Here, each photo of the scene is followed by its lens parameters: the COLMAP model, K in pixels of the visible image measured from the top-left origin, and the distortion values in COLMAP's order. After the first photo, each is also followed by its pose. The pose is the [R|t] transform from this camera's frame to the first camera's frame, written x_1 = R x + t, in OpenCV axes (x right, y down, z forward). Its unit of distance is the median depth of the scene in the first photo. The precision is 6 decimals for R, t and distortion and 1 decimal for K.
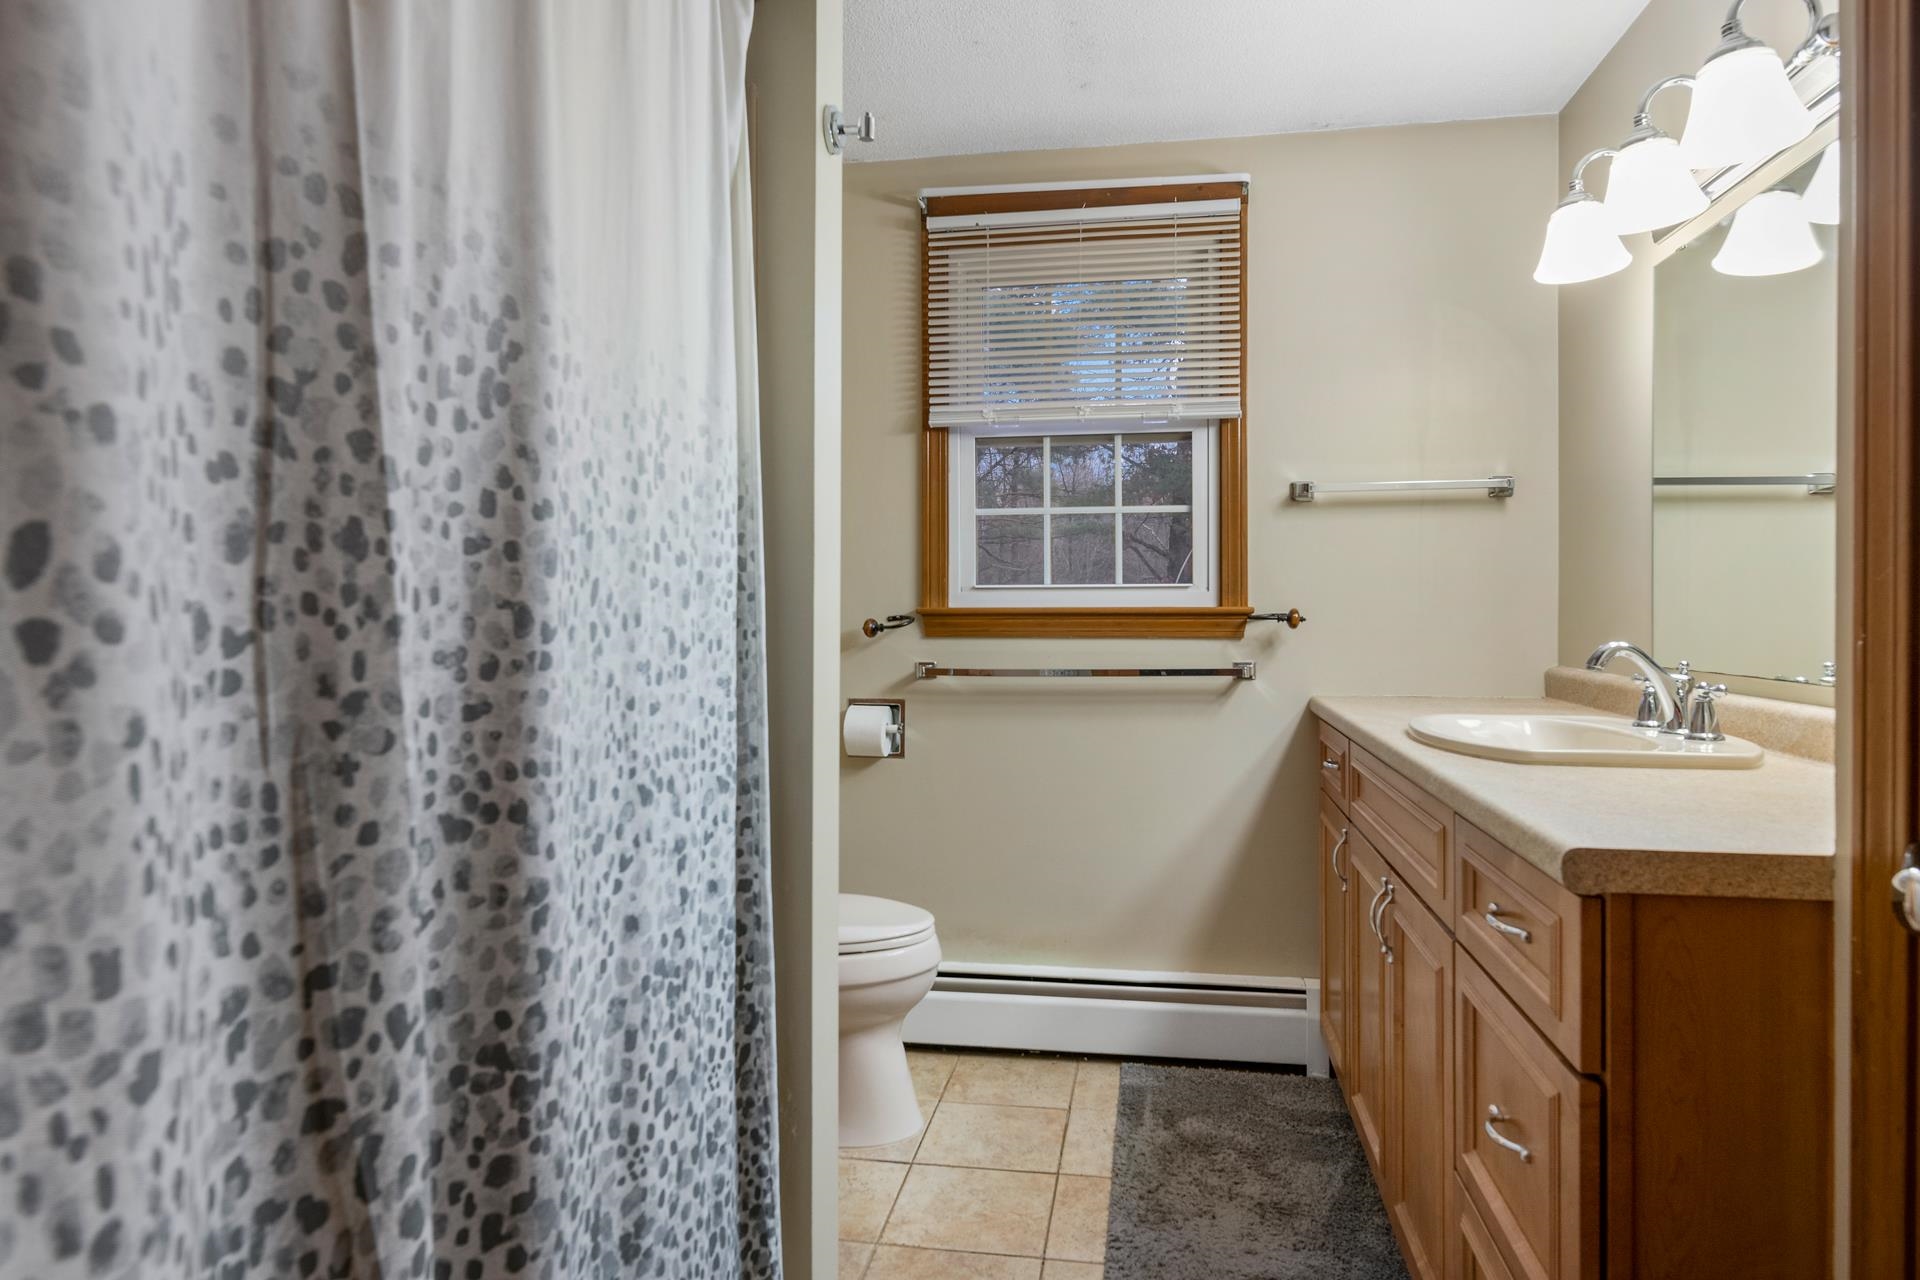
lens RADIAL K [[1145.6, 0, 963.7], [0, 1145.6, 611.0], [0, 0, 1]] dist [-0.000131, -0.000026]
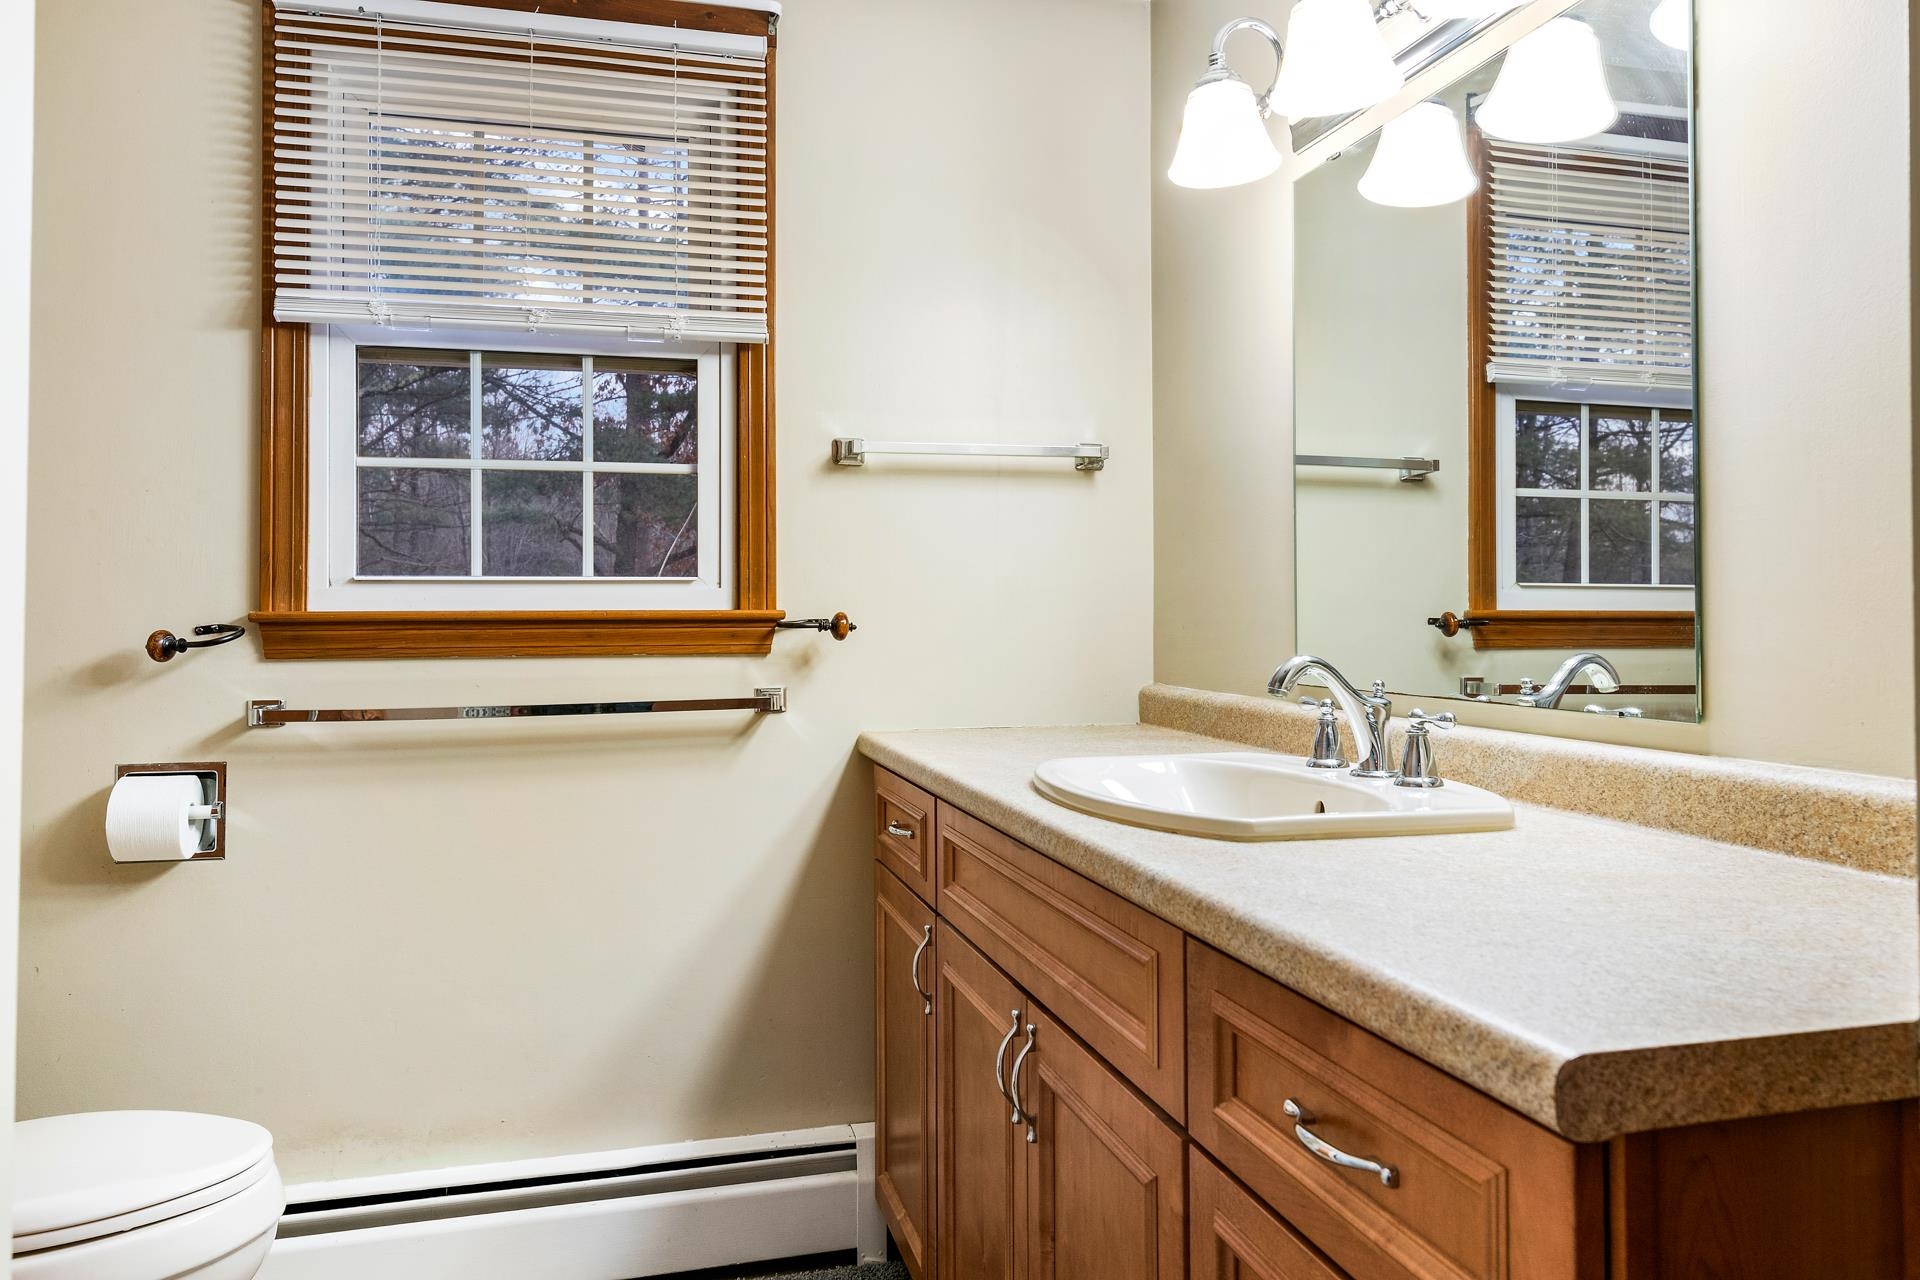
lens RADIAL K [[1329.9, 0, 960.2], [0, 1329.9, 588.7], [0, 0, 1]] dist [0.005599, -0.000106]
pose [[0.907203, 0.006377, 0.420644, 0.004492], [0.002575, 0.999782, -0.020710, 0.000592], [-0.420684, 0.019872, 0.906989, 0.204350]]
